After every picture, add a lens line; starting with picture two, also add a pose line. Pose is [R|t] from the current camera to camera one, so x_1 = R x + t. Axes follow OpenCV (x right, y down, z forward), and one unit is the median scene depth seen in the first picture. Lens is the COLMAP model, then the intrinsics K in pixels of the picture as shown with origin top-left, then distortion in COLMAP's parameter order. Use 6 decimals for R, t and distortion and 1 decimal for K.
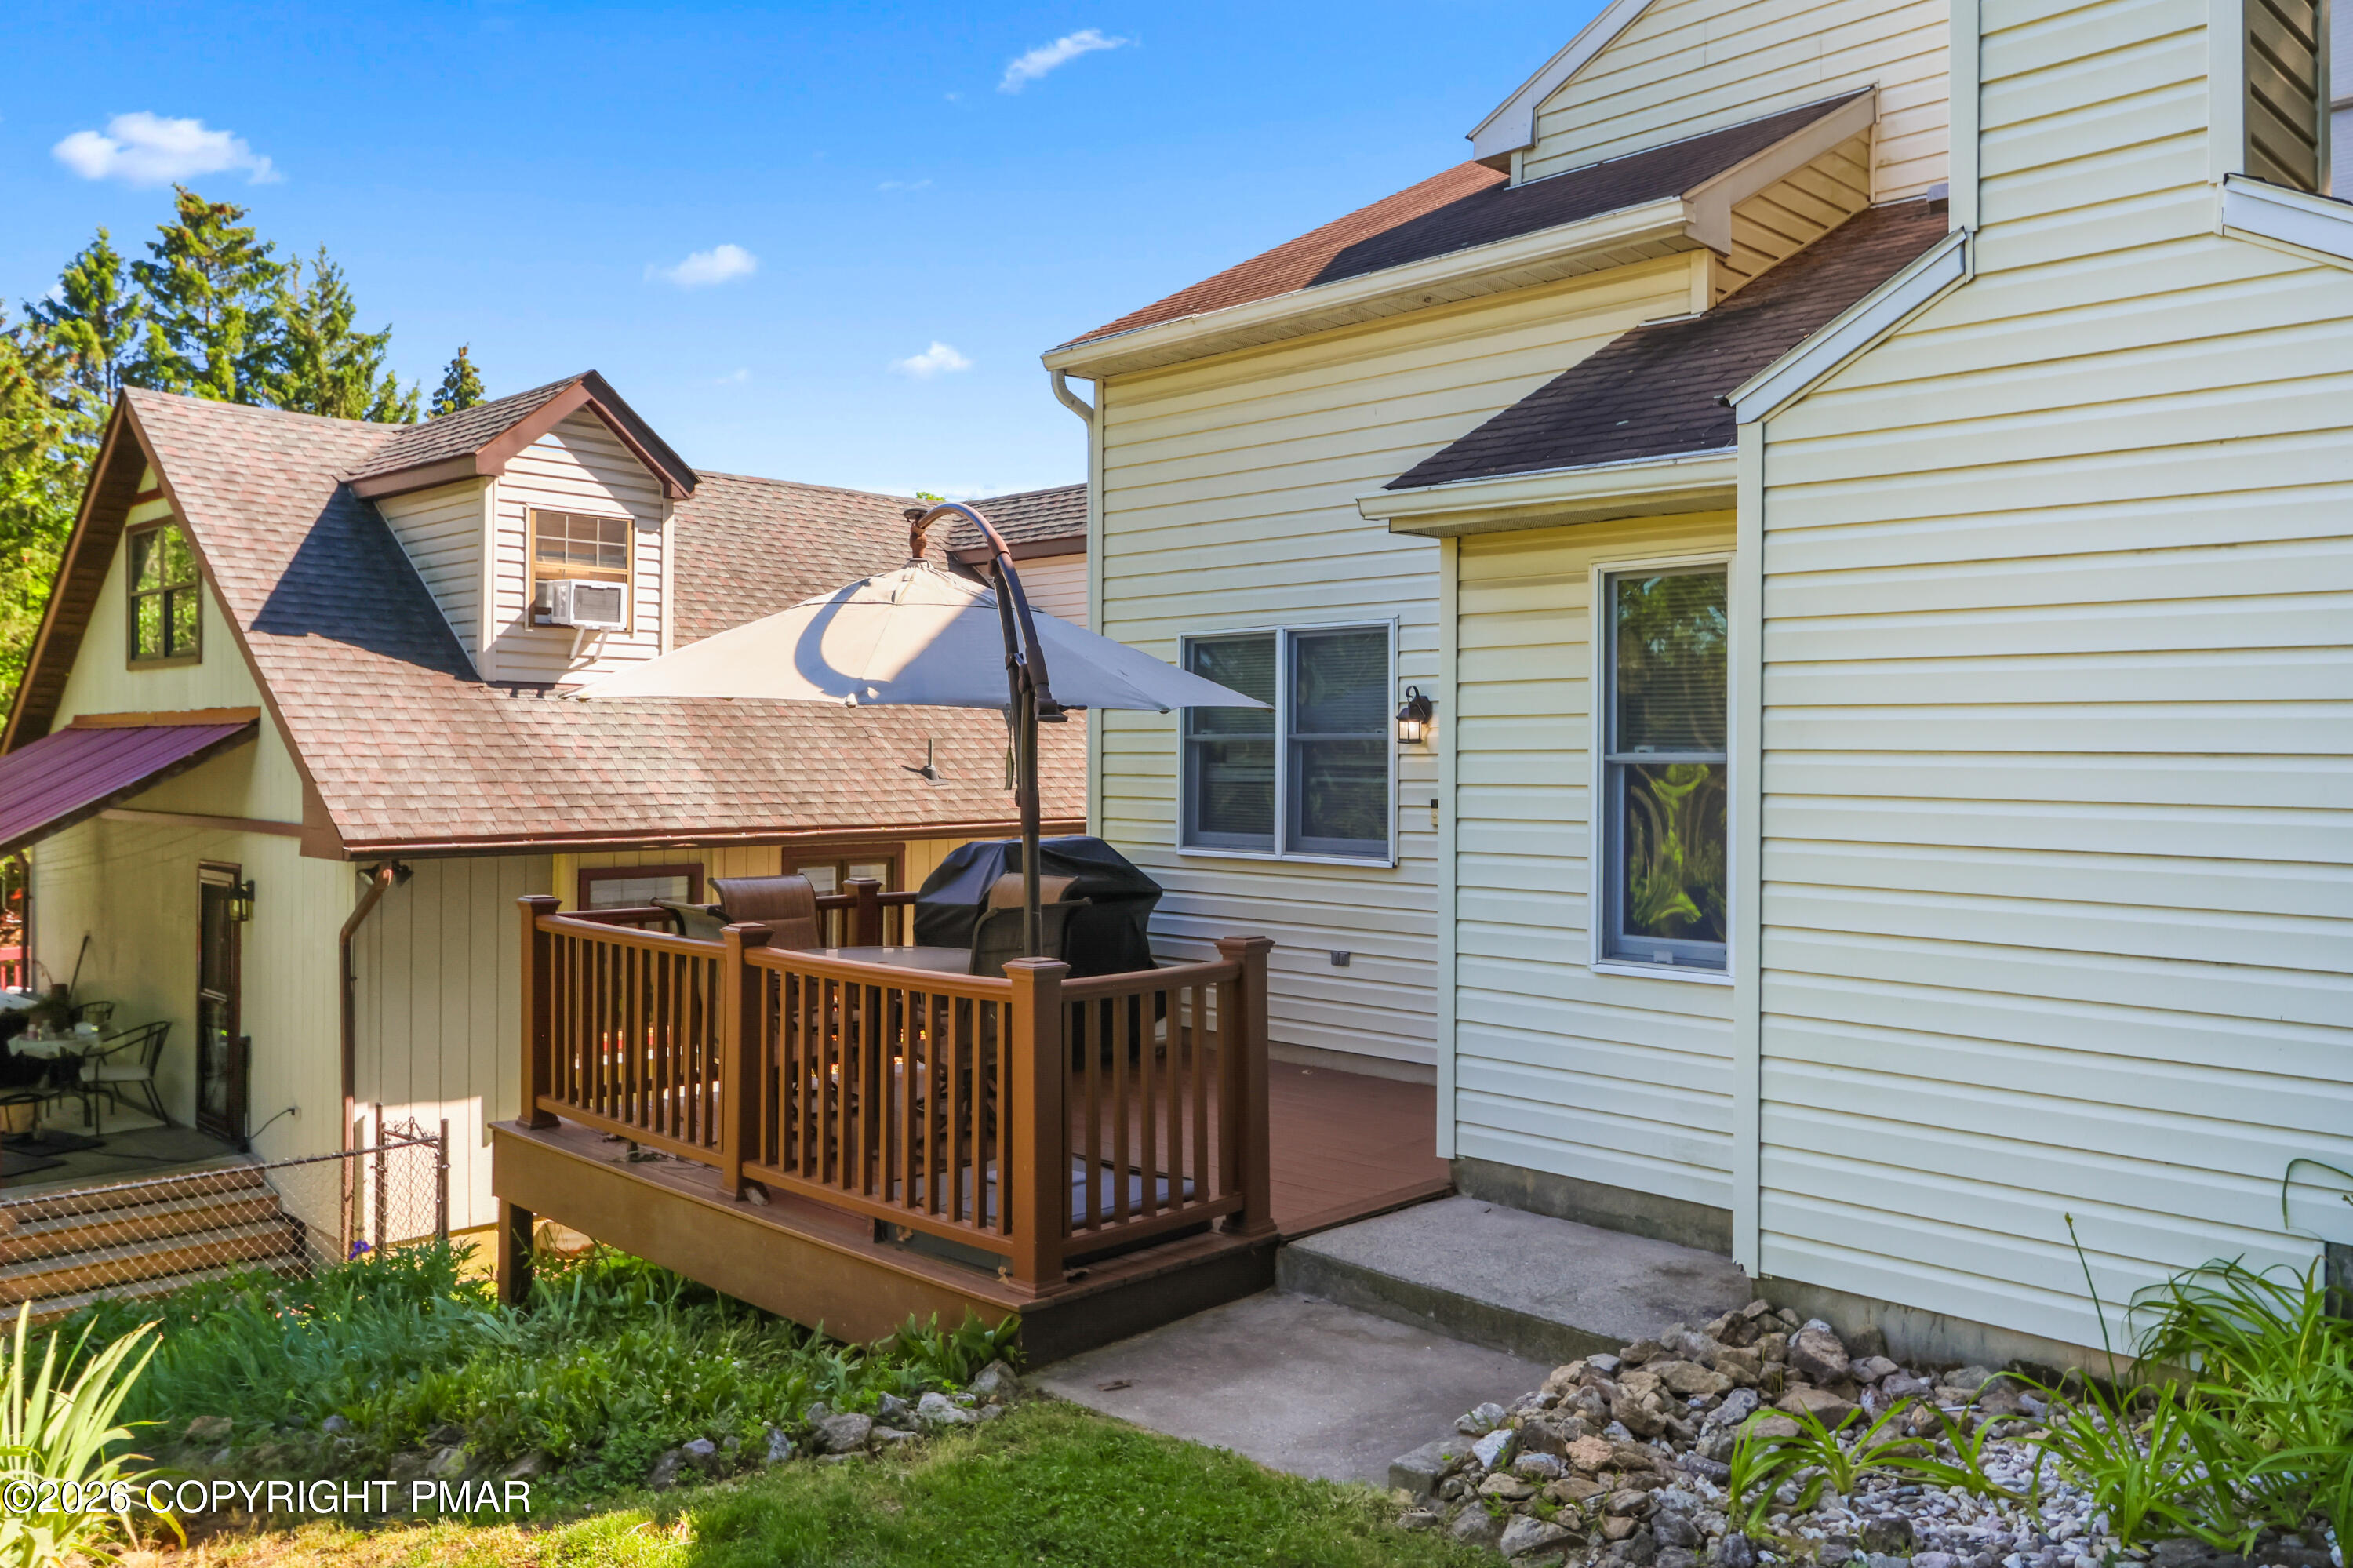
lens RADIAL K [[1773.2, 0, 1176.5], [0, 1773.2, 784.0], [0, 0, 1]] dist [-0.049654, 0.056647]
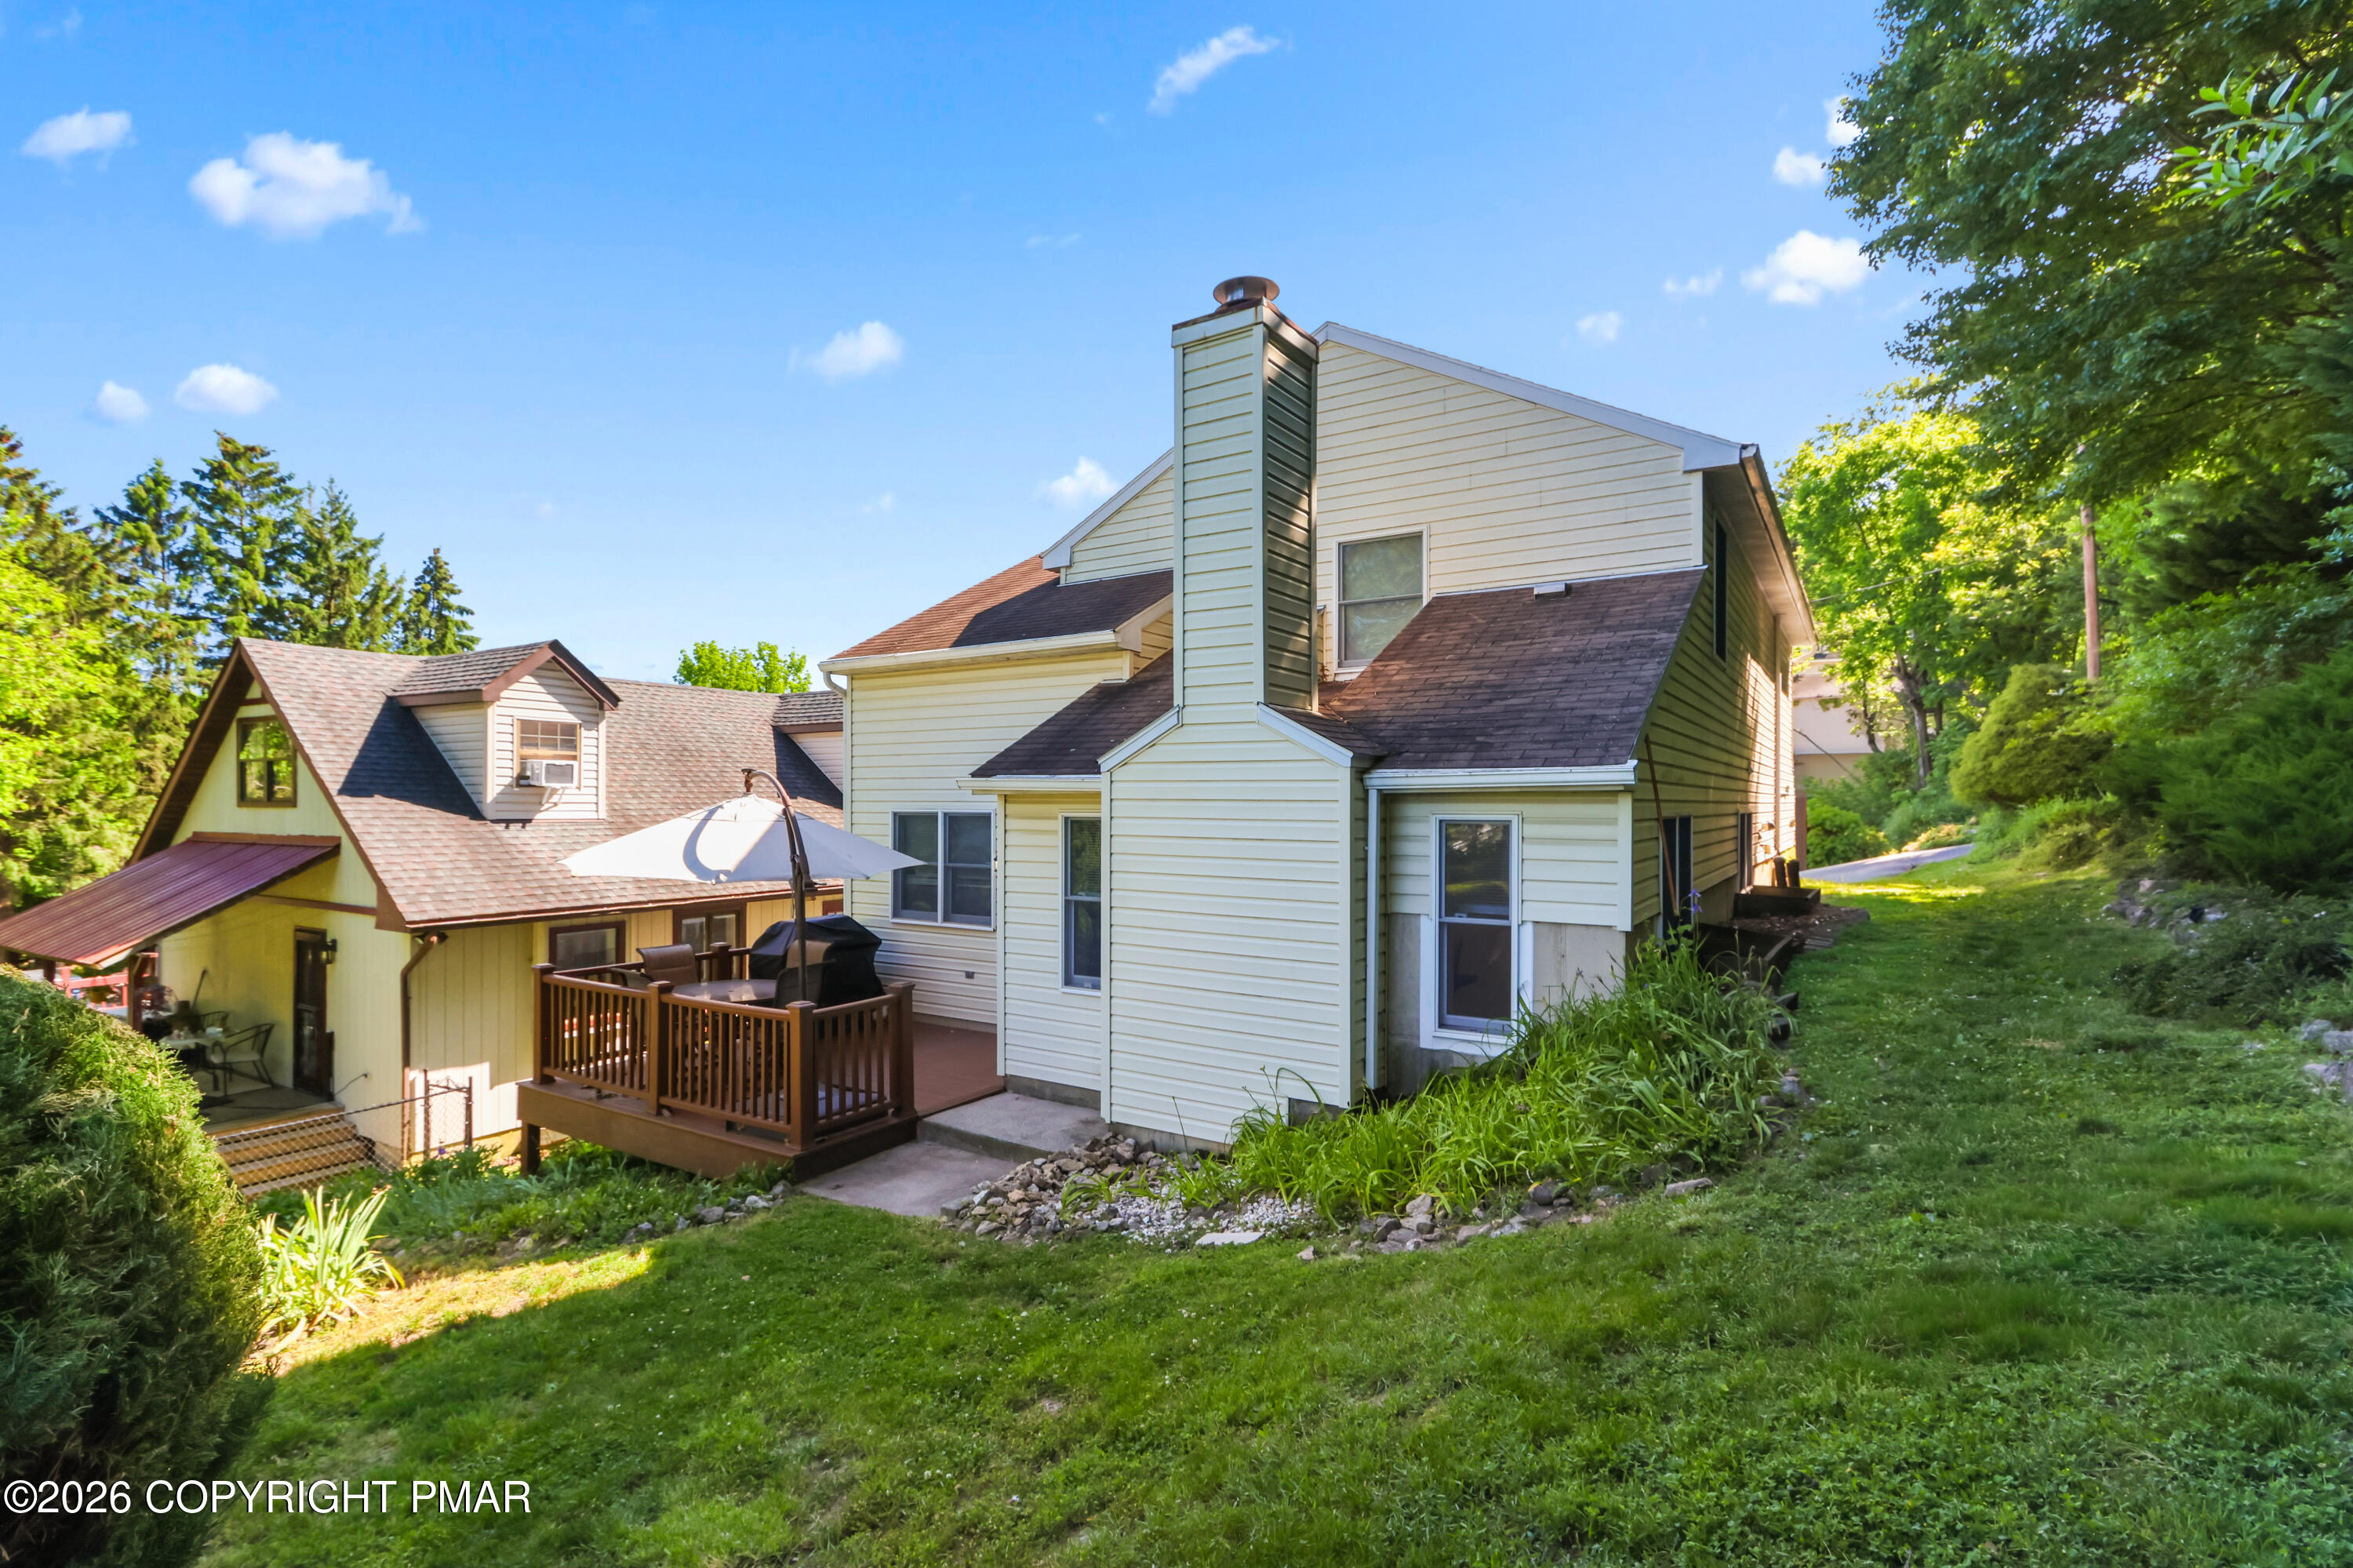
lens RADIAL K [[1085.2, 0, 1170.8], [0, 1085.2, 810.2], [0, 0, 1]] dist [-0.004890, 0.000413]
pose [[0.976519, -0.004440, 0.215383, 0.053696], [0.006883, 0.999920, -0.010597, -0.081099], [-0.215319, 0.011831, 0.976472, -0.293401]]
